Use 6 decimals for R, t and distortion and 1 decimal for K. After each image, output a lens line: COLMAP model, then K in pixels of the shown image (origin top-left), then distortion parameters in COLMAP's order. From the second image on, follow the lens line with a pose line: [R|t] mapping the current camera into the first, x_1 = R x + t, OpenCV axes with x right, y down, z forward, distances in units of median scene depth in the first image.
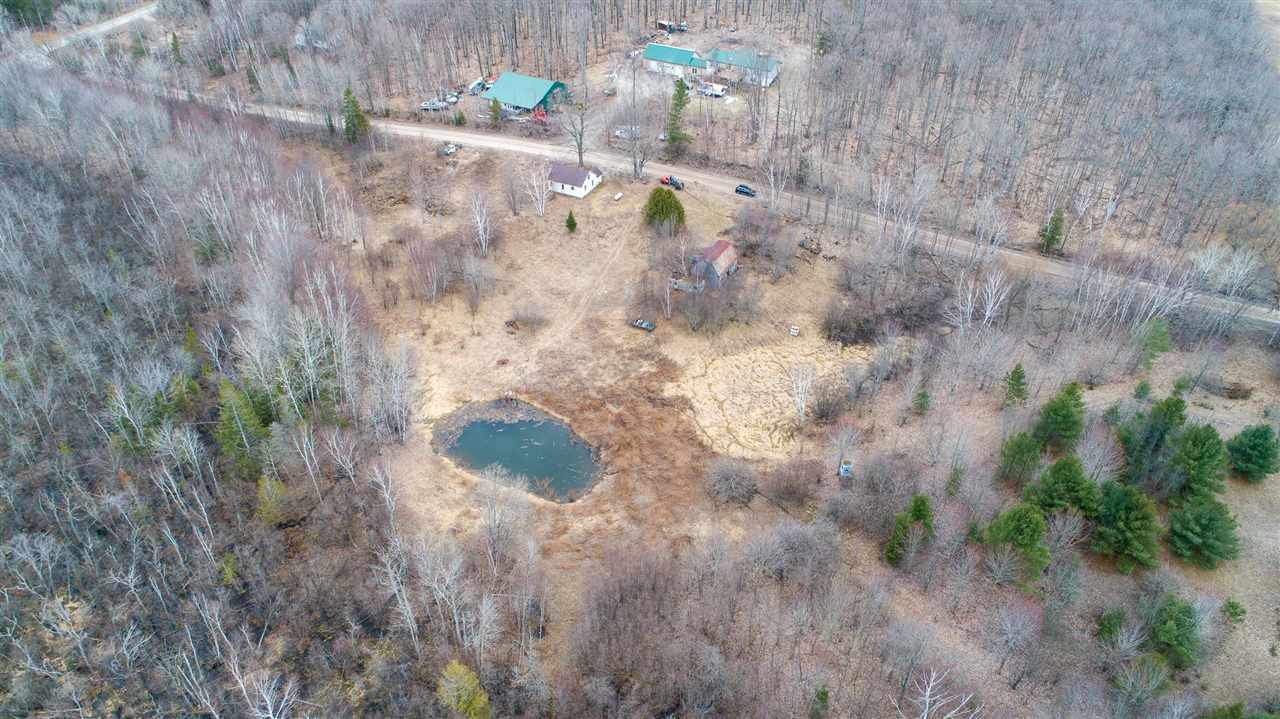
lens RADIAL K [[848.9, 0, 637.0], [0, 848.9, 358.5], [0, 0, 1]] dist [-0.002837, 0.004520]
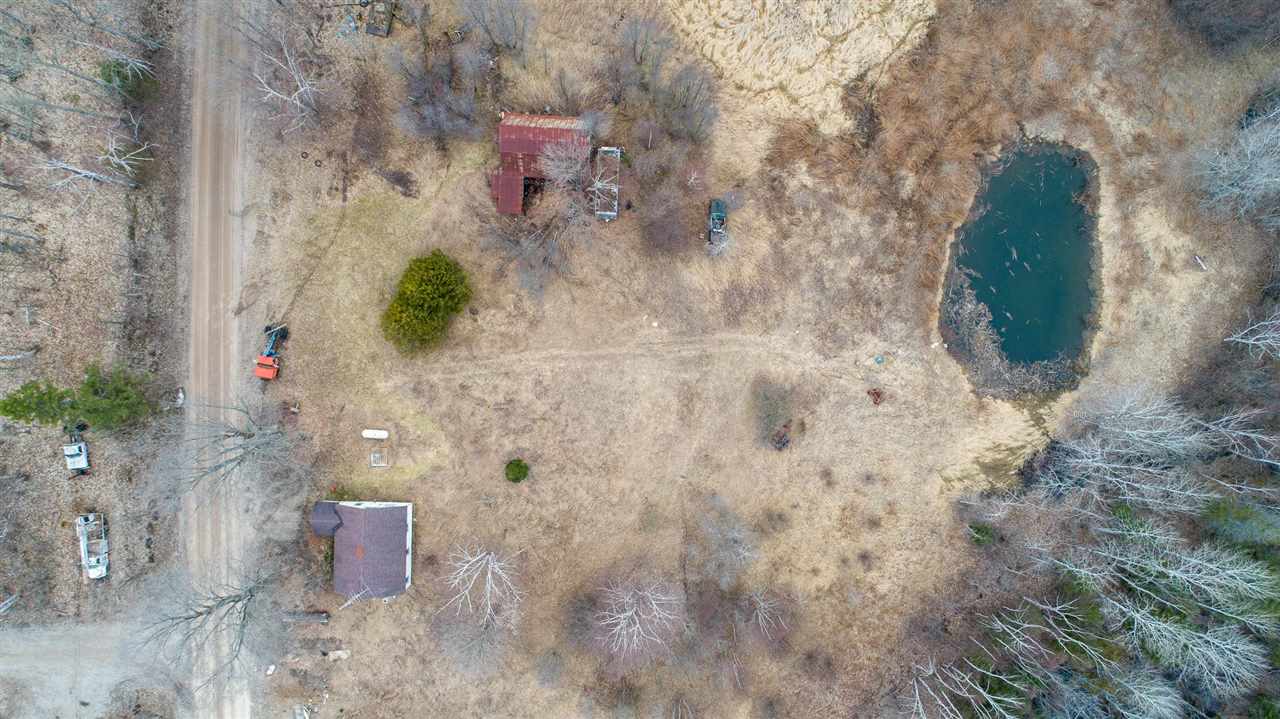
lens RADIAL K [[848.9, 0, 638.1], [0, 848.9, 359.2], [0, 0, 1]] dist [-0.002837, 0.004520]
pose [[-0.424710, -0.905209, -0.014770, -0.051600], [0.536336, -0.264717, 0.801416, -0.617346], [-0.729359, 0.332448, 0.597924, 0.782440]]
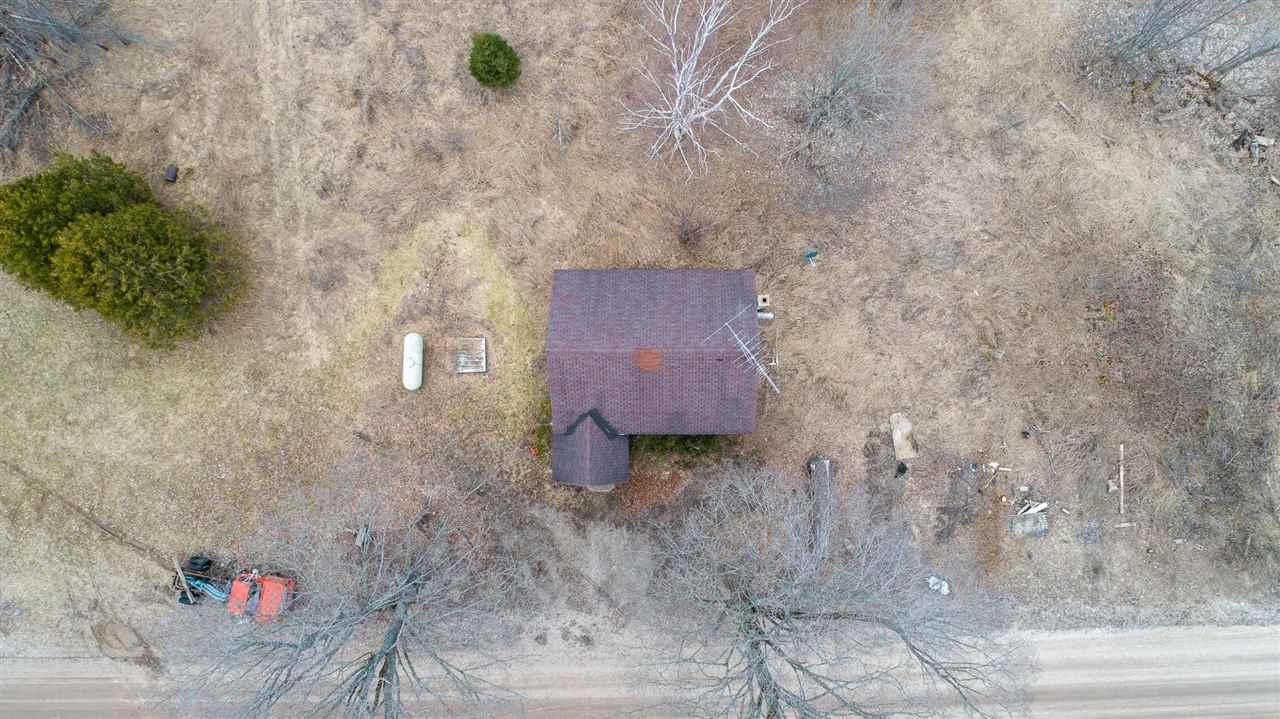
lens RADIAL K [[848.9, 0, 635.1], [0, 848.9, 362.4], [0, 0, 1]] dist [-0.002837, 0.004520]
pose [[-0.895212, 0.445626, 0.003586, -0.095055], [-0.257121, -0.523066, 0.812582, -0.491061], [0.363983, 0.726512, 0.582835, 1.163813]]
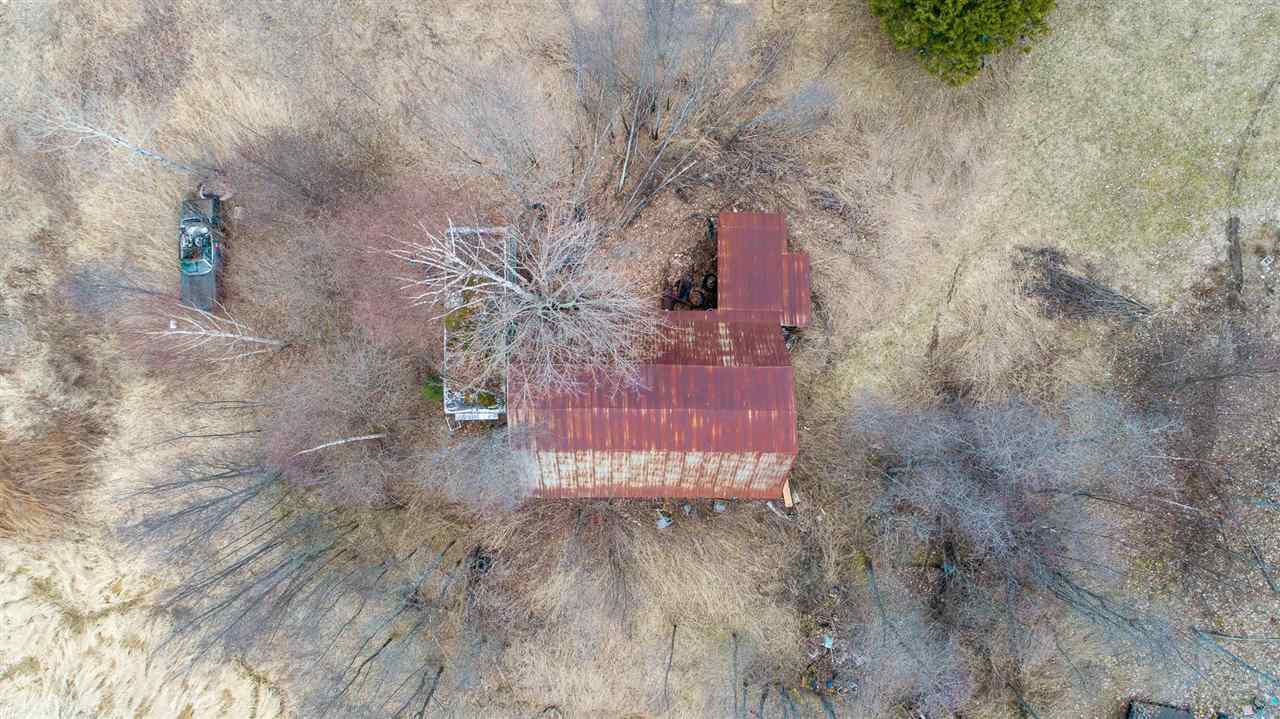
lens RADIAL K [[848.9, 0, 634.1], [0, 848.9, 353.5], [0, 0, 1]] dist [-0.002837, 0.004520]
pose [[0.474940, 0.879958, -0.010314, 0.092907], [-0.517900, 0.288964, 0.805158, -0.293756], [0.711485, -0.377060, 0.592970, 1.020997]]
